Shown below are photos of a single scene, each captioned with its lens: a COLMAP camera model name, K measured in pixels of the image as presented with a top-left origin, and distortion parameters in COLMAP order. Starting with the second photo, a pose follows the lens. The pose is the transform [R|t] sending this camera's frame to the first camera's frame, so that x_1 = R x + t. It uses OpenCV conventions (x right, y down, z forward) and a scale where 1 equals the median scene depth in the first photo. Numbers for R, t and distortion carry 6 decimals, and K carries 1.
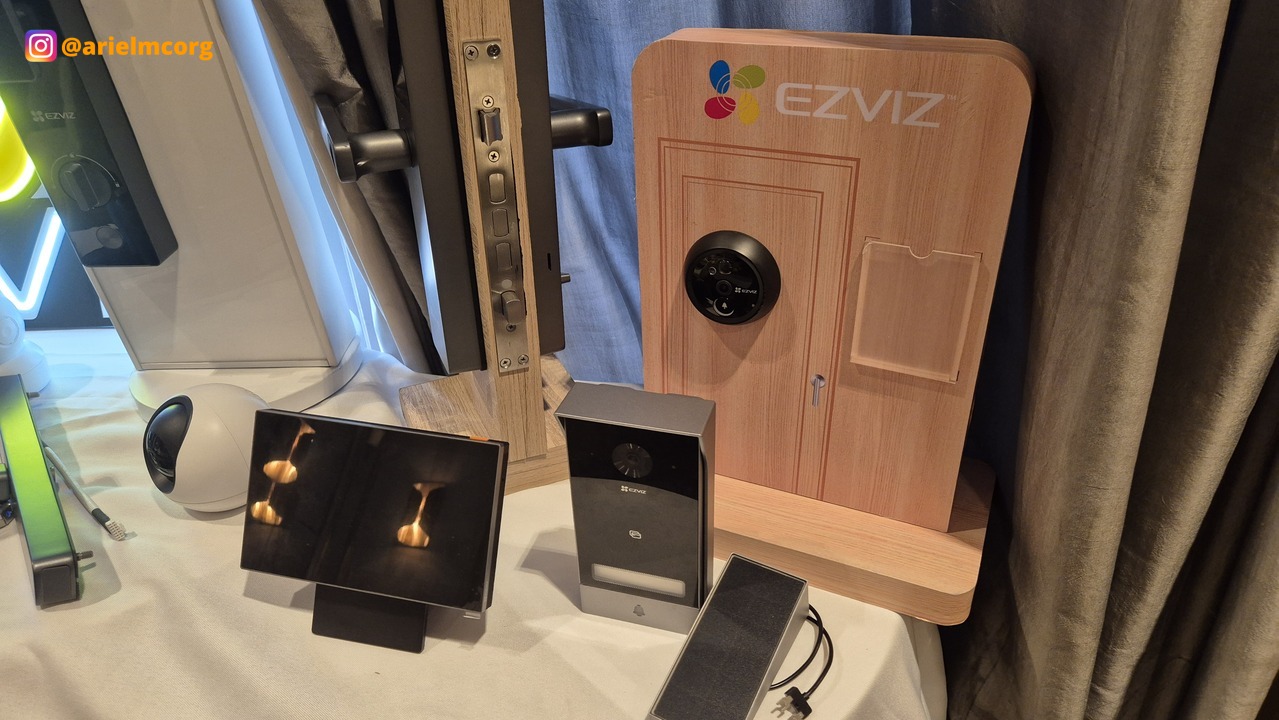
lens RADIAL K [[873.6, 0, 624.0], [0, 873.6, 372.3], [0, 0, 1]] dist [0.066994, -0.069825]
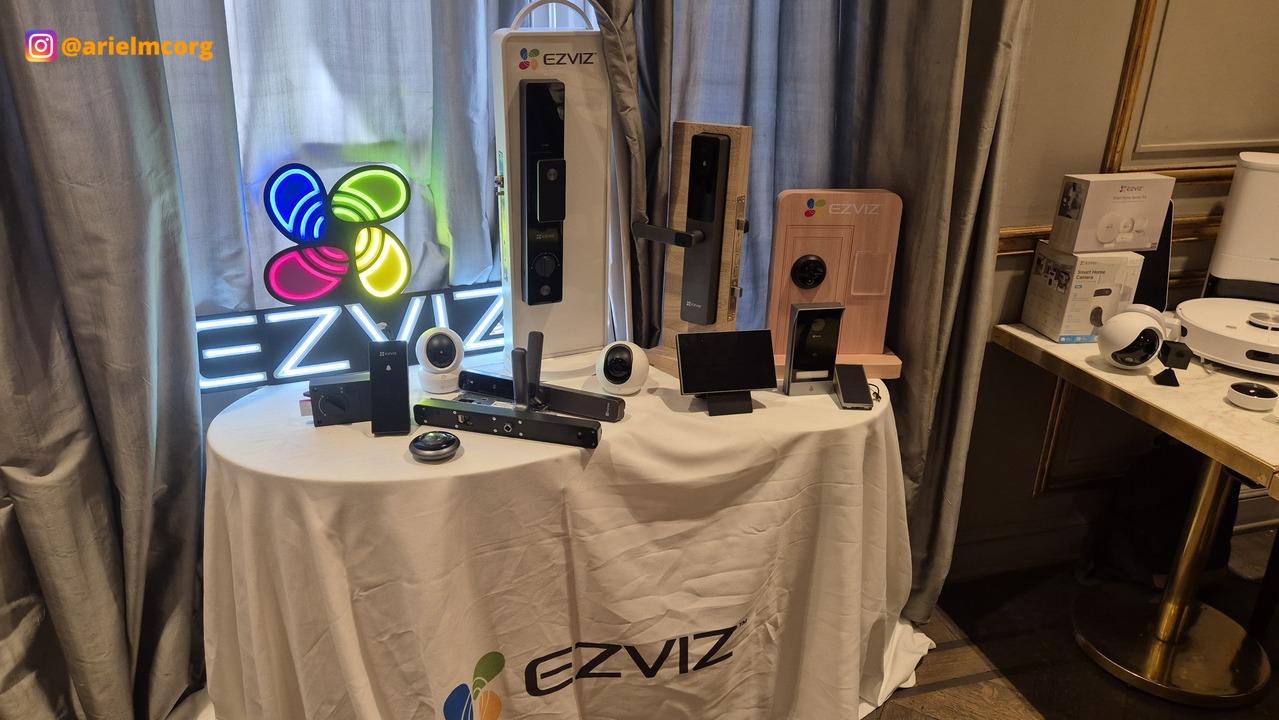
lens RADIAL K [[873.6, 0, 624.0], [0, 873.6, 372.3], [0, 0, 1]] dist [0.066994, -0.069825]
pose [[0.888333, -0.129300, 0.440620, -1.906583], [0.198899, 0.973200, -0.115414, 0.468338], [-0.413889, 0.190165, 0.890243, -1.367273]]
